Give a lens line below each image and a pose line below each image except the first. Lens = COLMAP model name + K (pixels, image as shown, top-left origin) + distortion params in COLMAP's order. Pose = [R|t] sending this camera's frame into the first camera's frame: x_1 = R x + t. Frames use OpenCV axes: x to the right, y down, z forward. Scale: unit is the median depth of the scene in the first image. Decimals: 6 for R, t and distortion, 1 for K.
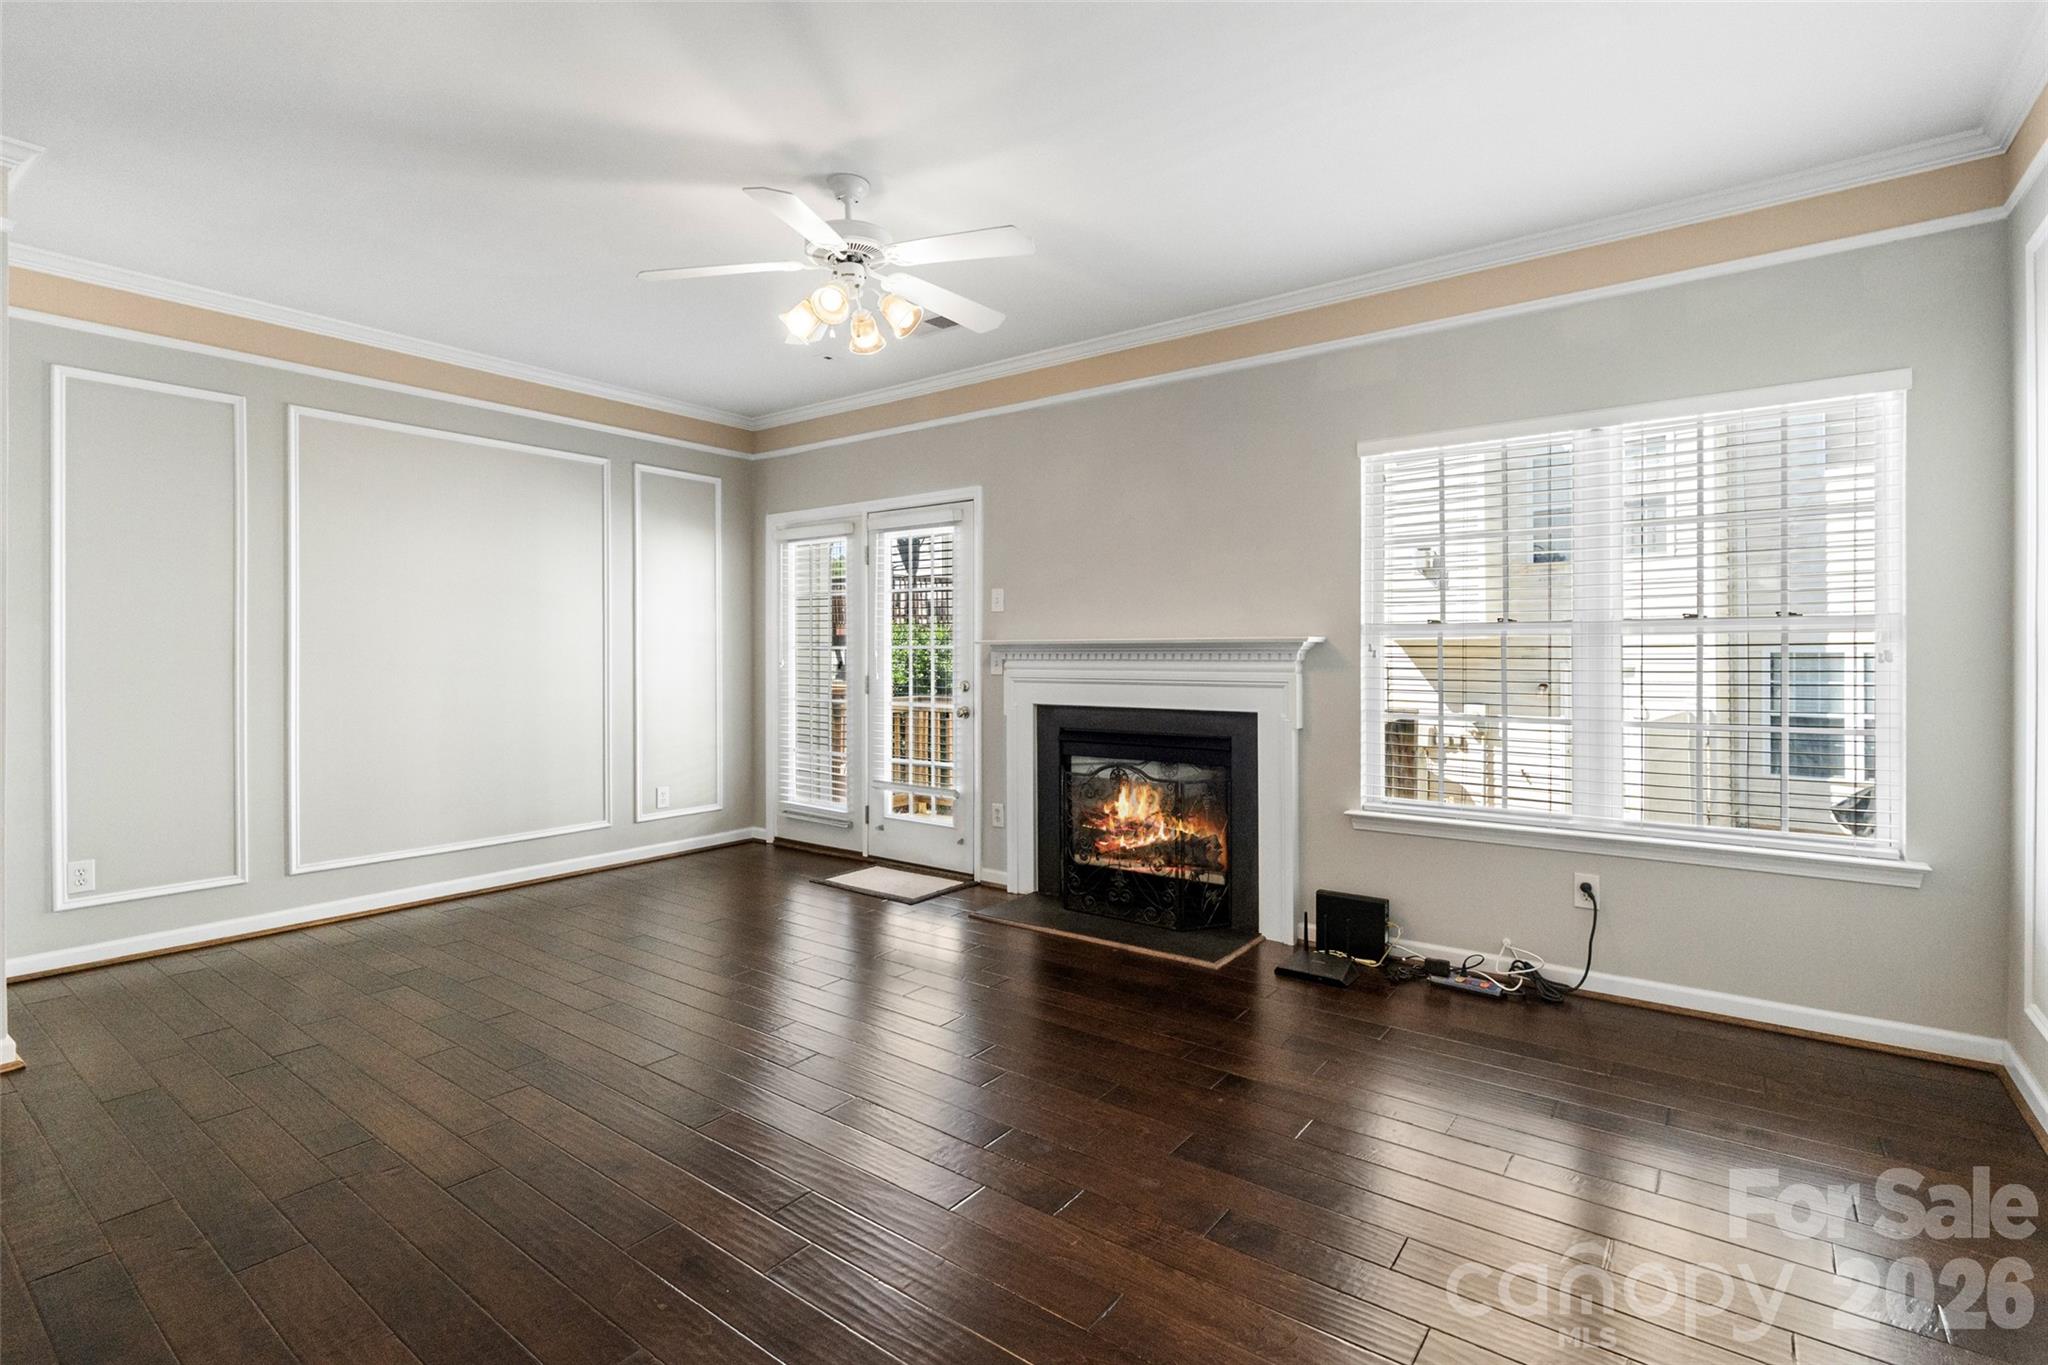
lens RADIAL K [[963.0, 0, 1026.4], [0, 963.0, 657.8], [0, 0, 1]] dist [-0.004164, -0.001017]
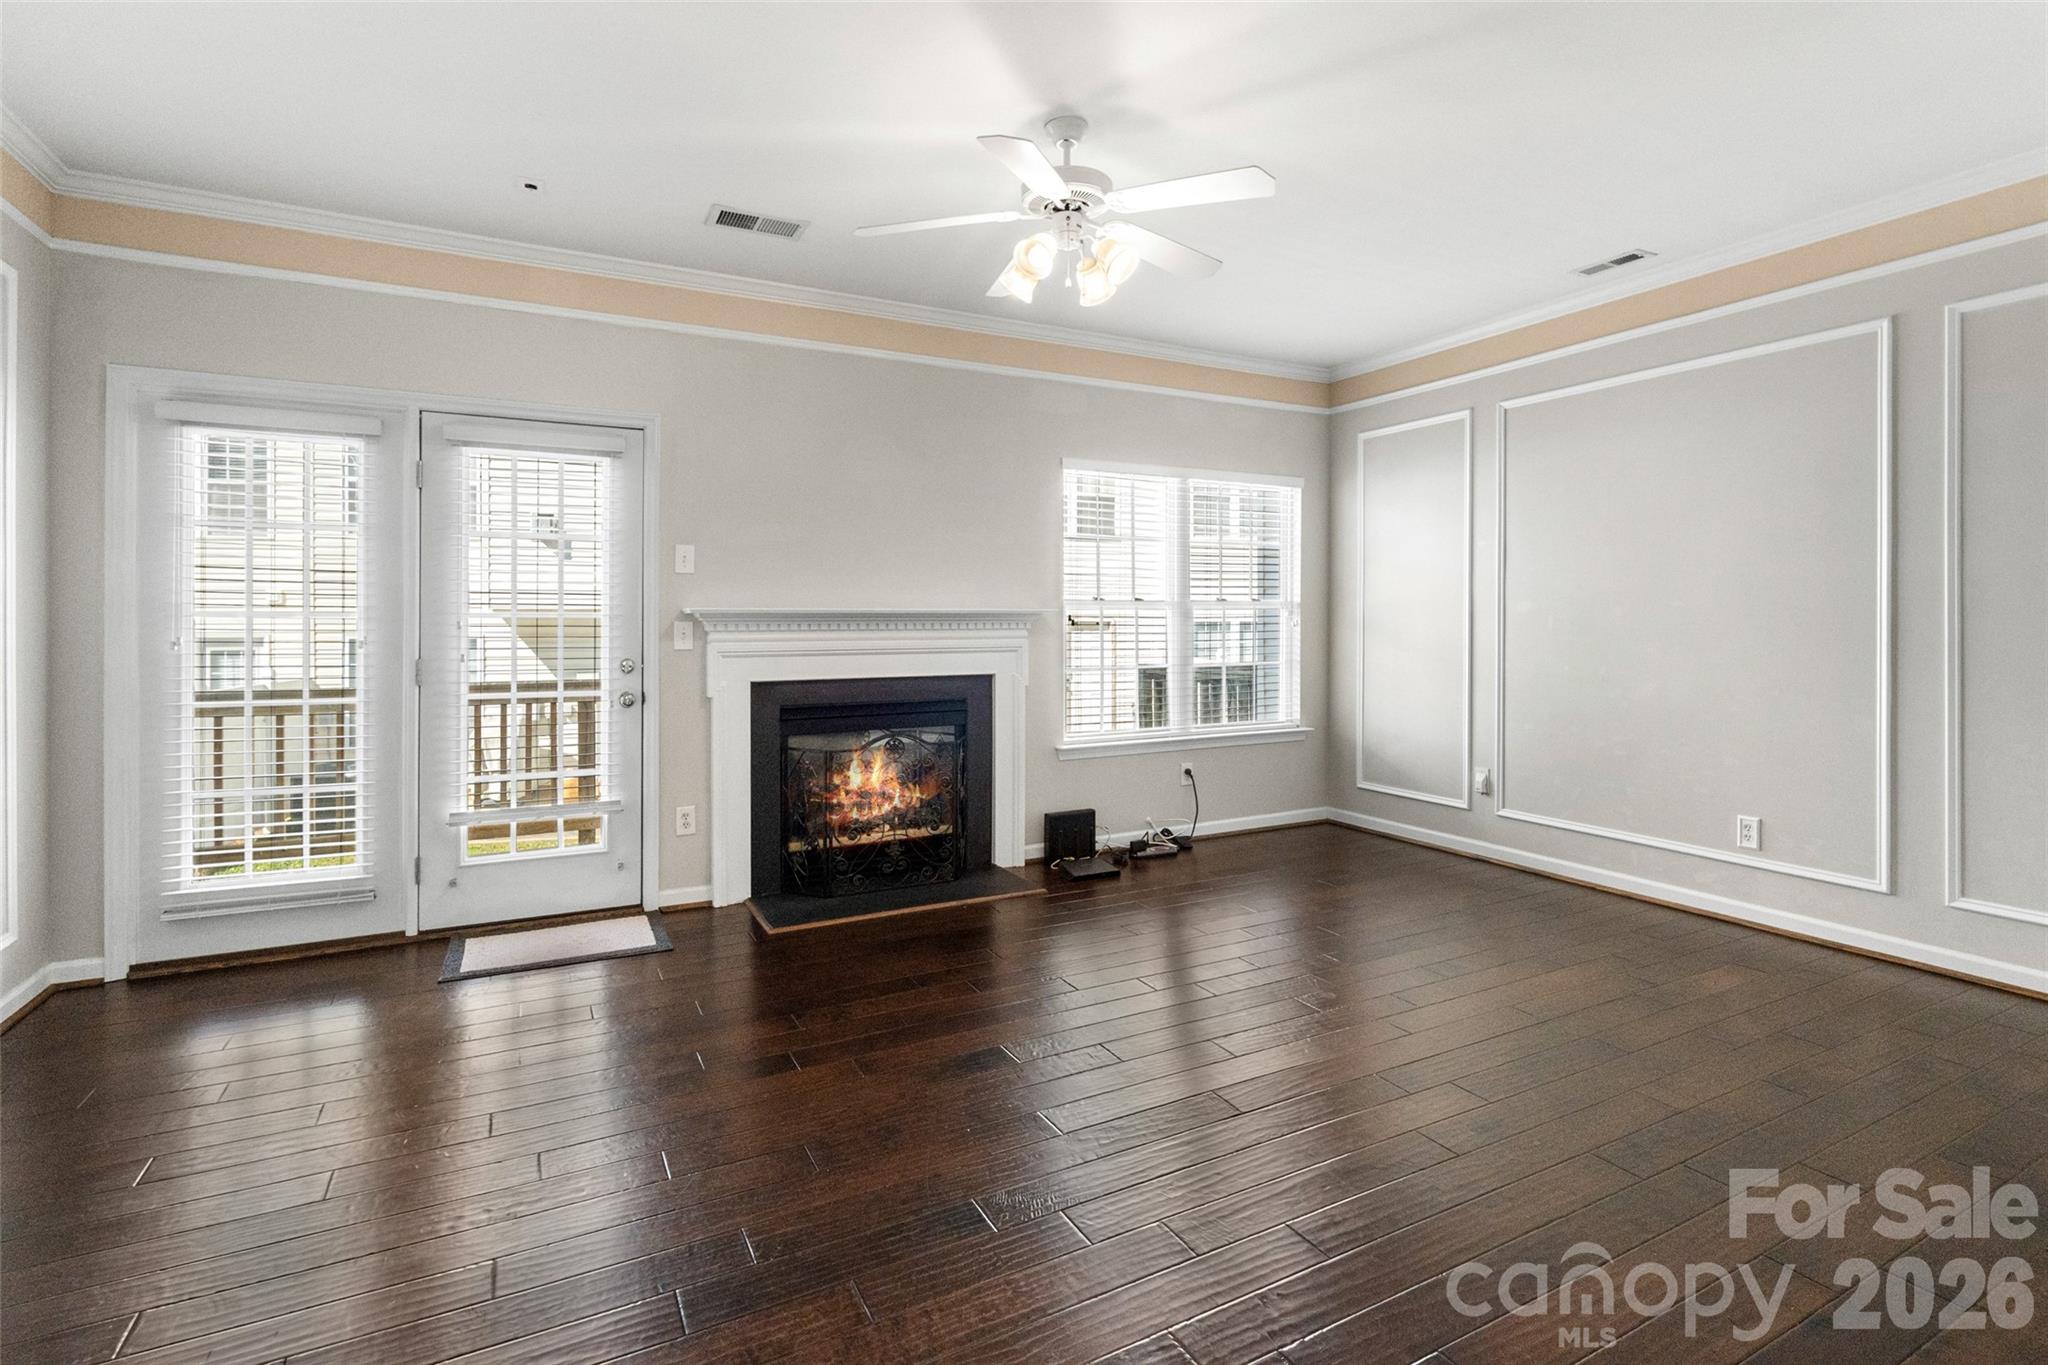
lens RADIAL K [[956.3, 0, 1017.6], [0, 956.3, 619.8], [0, 0, 1]] dist [-0.000924, -0.000268]
pose [[0.434588, -0.003497, 0.900623, -0.642251], [0.003407, 0.999992, 0.002238, -0.008684], [-0.900623, 0.002096, 0.434596, 0.391504]]
